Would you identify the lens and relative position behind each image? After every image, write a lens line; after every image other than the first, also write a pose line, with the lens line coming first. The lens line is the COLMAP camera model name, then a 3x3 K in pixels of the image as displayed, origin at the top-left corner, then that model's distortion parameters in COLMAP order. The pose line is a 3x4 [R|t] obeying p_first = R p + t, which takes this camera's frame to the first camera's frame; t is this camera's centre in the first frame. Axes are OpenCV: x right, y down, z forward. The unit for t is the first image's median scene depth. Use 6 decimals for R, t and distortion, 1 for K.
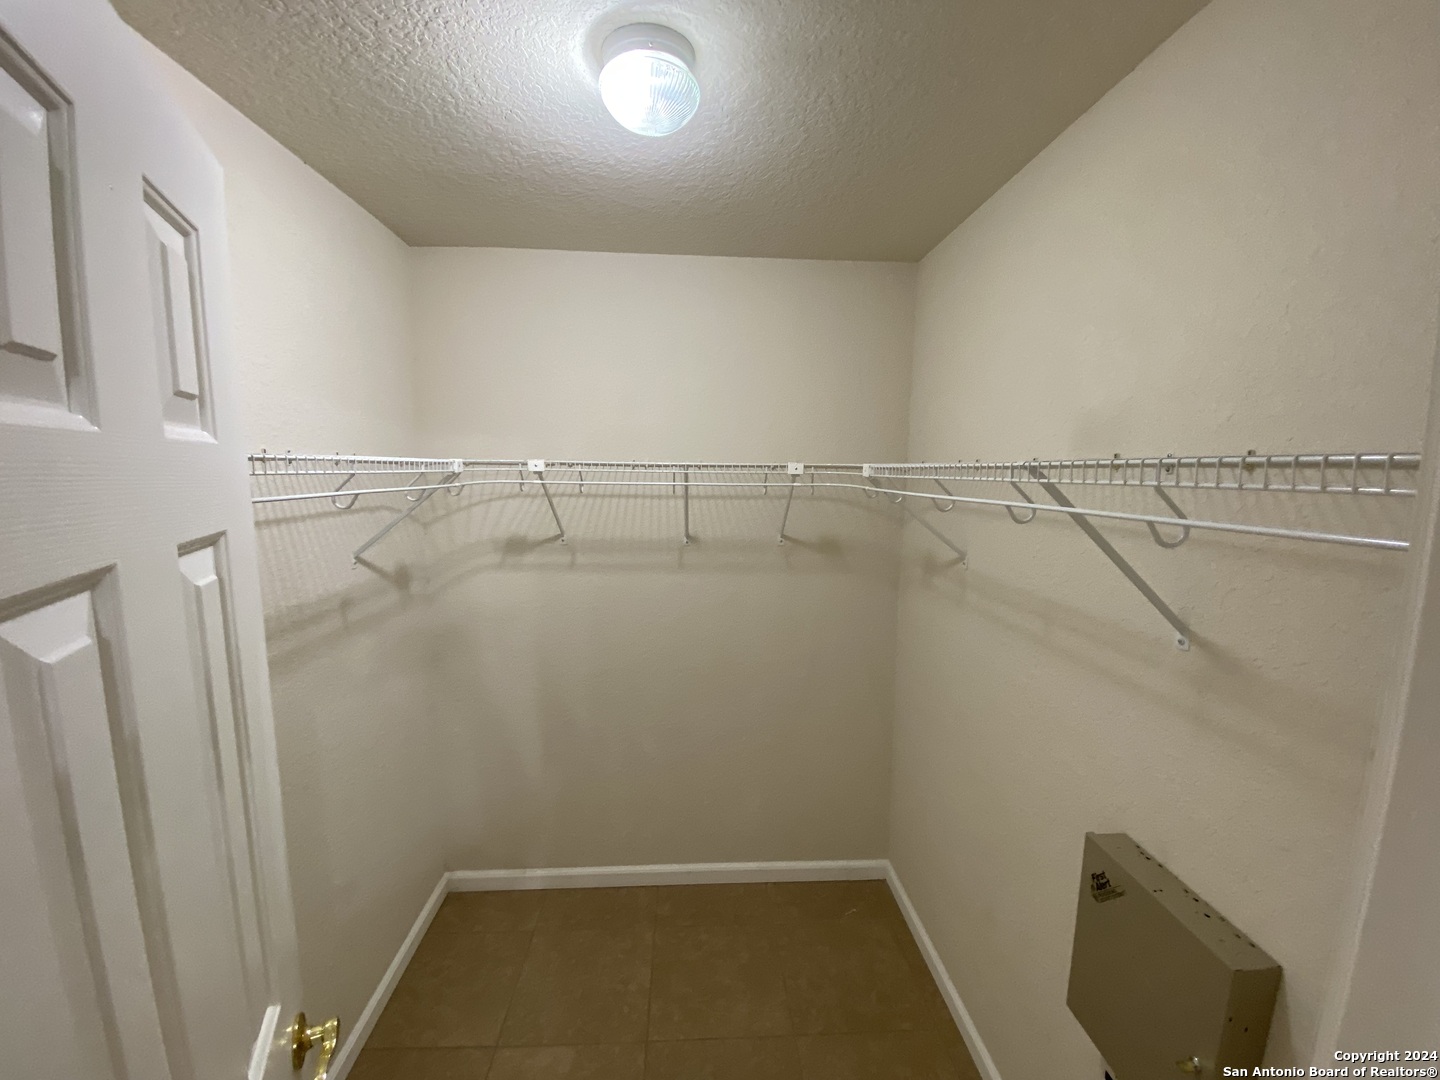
lens RADIAL K [[572.5, 0, 733.2], [0, 572.5, 542.3], [0, 0, 1]] dist [-0.001412, -0.011513]
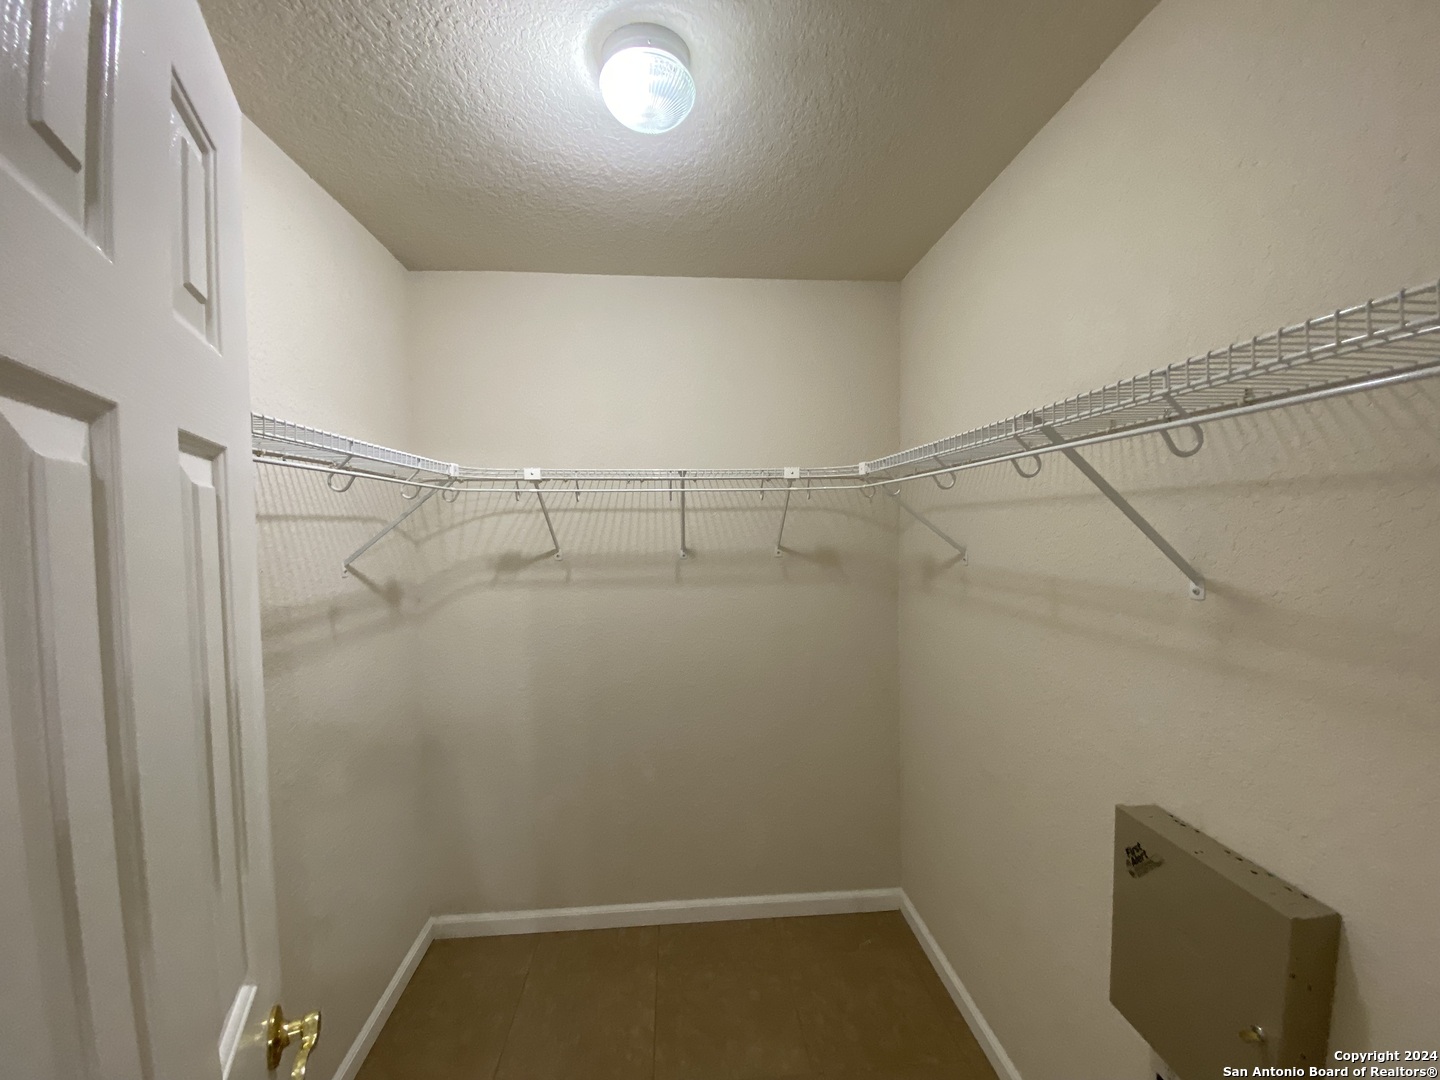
lens RADIAL K [[572.5, 0, 733.2], [0, 572.5, 542.3], [0, 0, 1]] dist [-0.001412, -0.011513]
pose [[0.999470, -0.025078, 0.020740, -0.025992], [0.026839, 0.995627, -0.089477, 0.117626], [-0.018405, 0.089987, 0.995773, 0.017675]]
